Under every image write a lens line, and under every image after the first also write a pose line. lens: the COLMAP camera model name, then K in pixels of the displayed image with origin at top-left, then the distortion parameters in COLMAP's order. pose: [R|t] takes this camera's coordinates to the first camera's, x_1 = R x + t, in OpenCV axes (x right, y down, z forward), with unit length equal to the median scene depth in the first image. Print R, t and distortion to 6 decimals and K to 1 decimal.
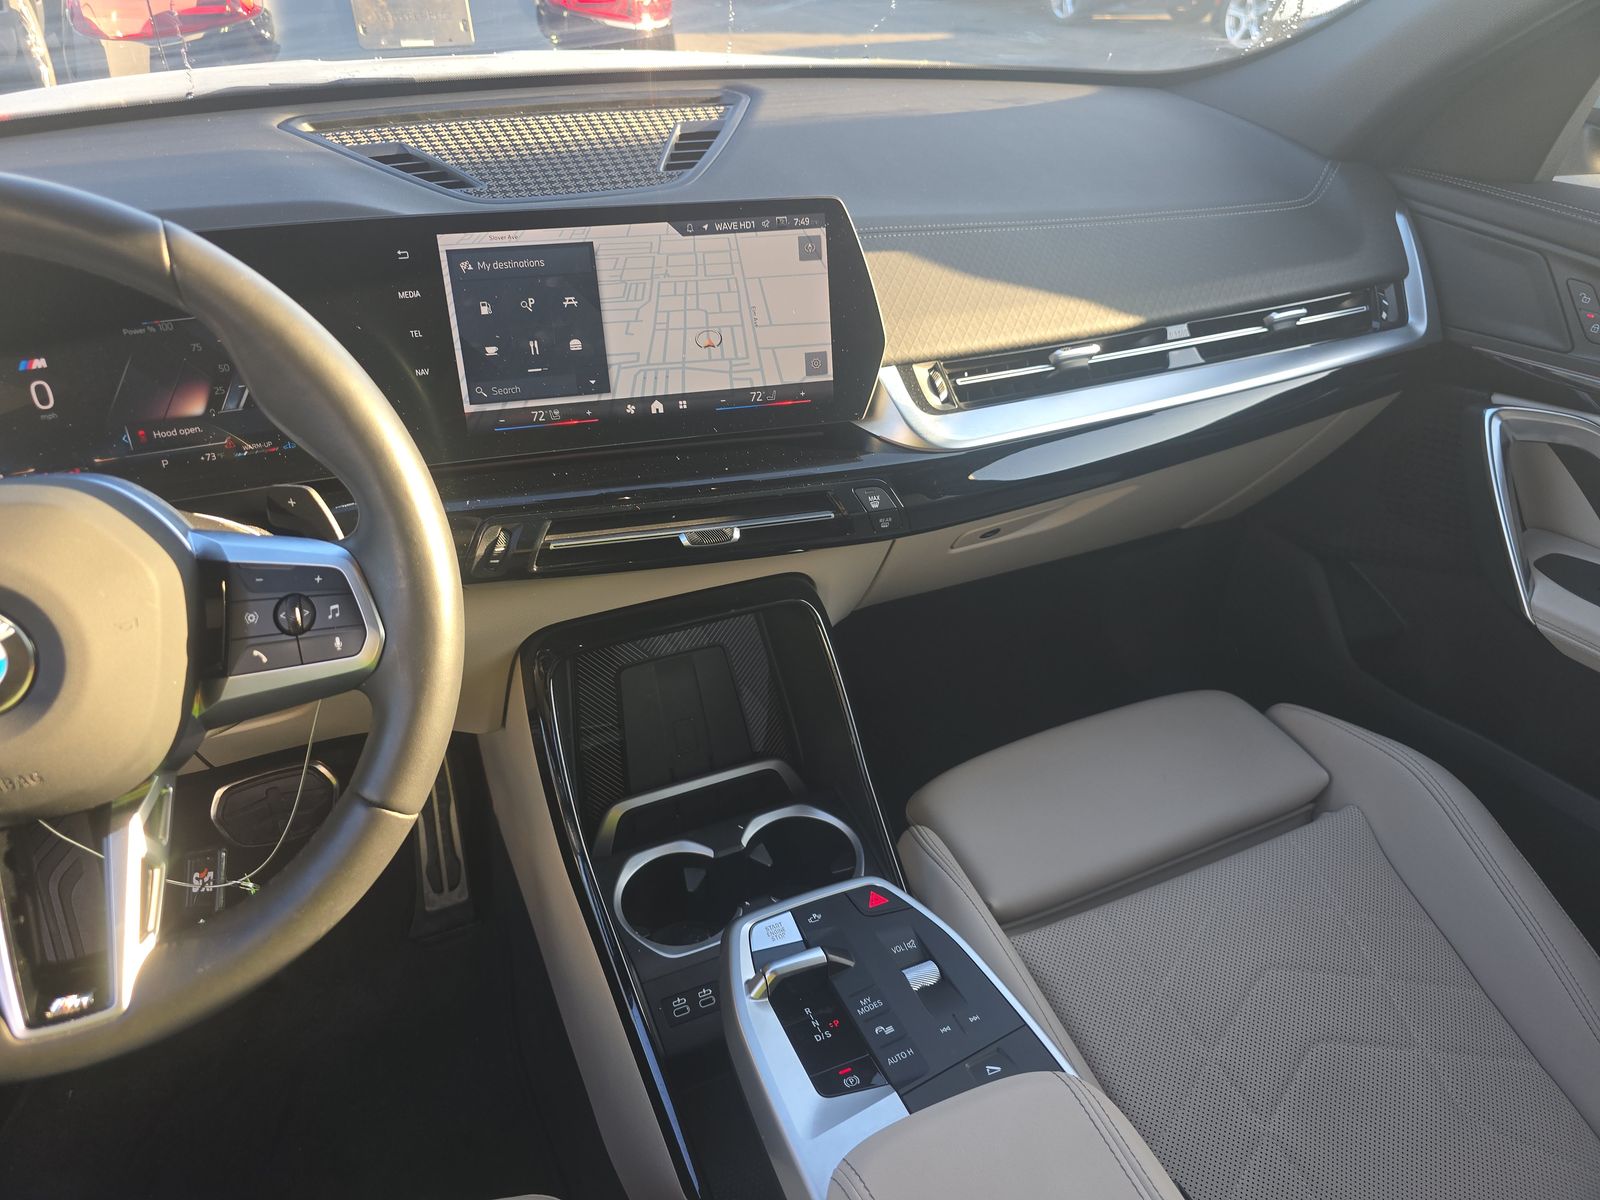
lens RADIAL K [[1086.2, 0, 800.0], [0, 1086.2, 600.0], [0, 0, 1]] dist [0.058355, -0.060829]
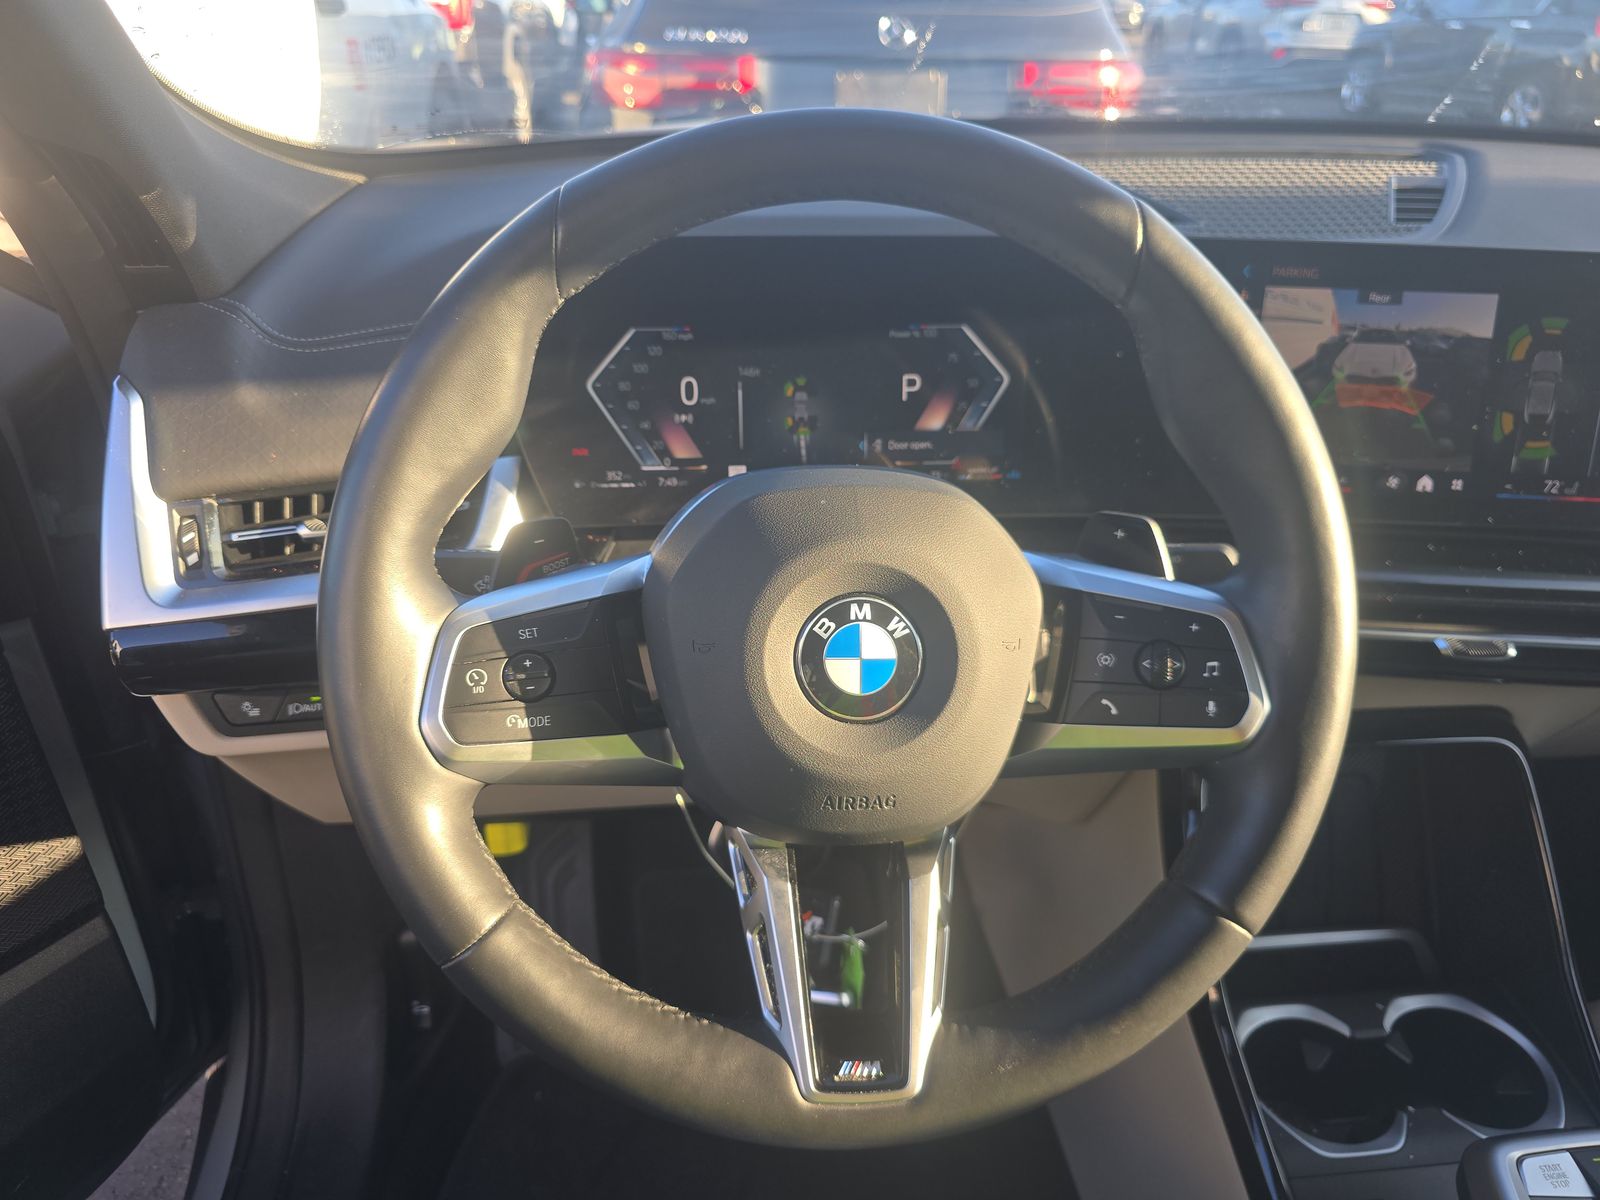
lens RADIAL K [[1110.0, 0, 800.0], [0, 1110.0, 600.0], [0, 0, 1]] dist [-0.000190, -0.009096]
pose [[0.953807, 0.153437, -0.258280, -0.401770], [-0.174643, 0.982733, -0.061128, 0.050539], [0.244441, 0.103411, 0.964134, 0.090132]]
